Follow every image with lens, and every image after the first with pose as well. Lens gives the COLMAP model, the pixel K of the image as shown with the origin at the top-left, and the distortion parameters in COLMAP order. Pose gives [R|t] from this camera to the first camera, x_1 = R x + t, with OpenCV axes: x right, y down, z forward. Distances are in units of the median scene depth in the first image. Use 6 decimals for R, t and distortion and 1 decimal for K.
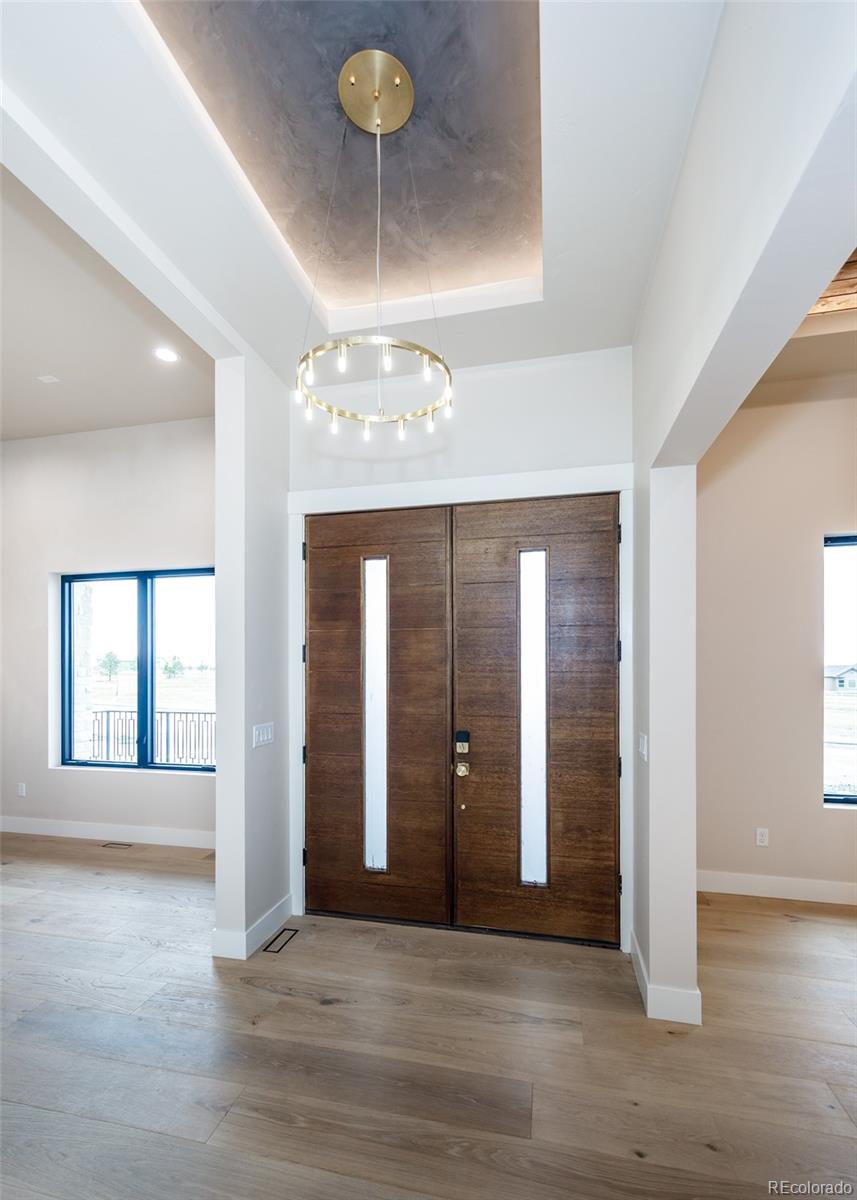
lens RADIAL K [[502.8, 0, 432.6], [0, 502.8, 672.4], [0, 0, 1]] dist [0.009303, -0.002154]
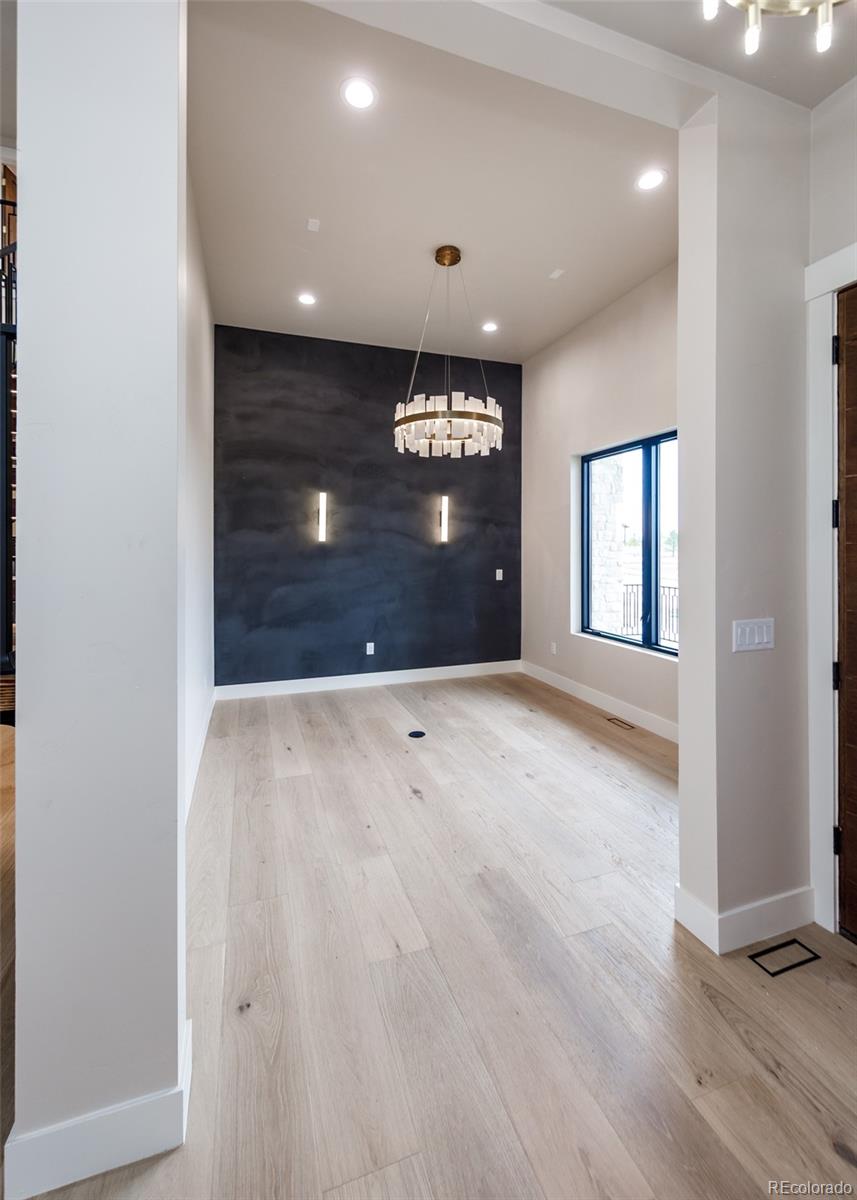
lens RADIAL K [[502.8, 0, 426.2], [0, 502.8, 545.6], [0, 0, 1]] dist [0.009303, -0.002154]
pose [[0.525387, -0.001908, -0.850861, 0.011488], [-0.003099, 0.999987, -0.004156, 0.006425], [0.850858, 0.004820, 0.525374, 0.237397]]
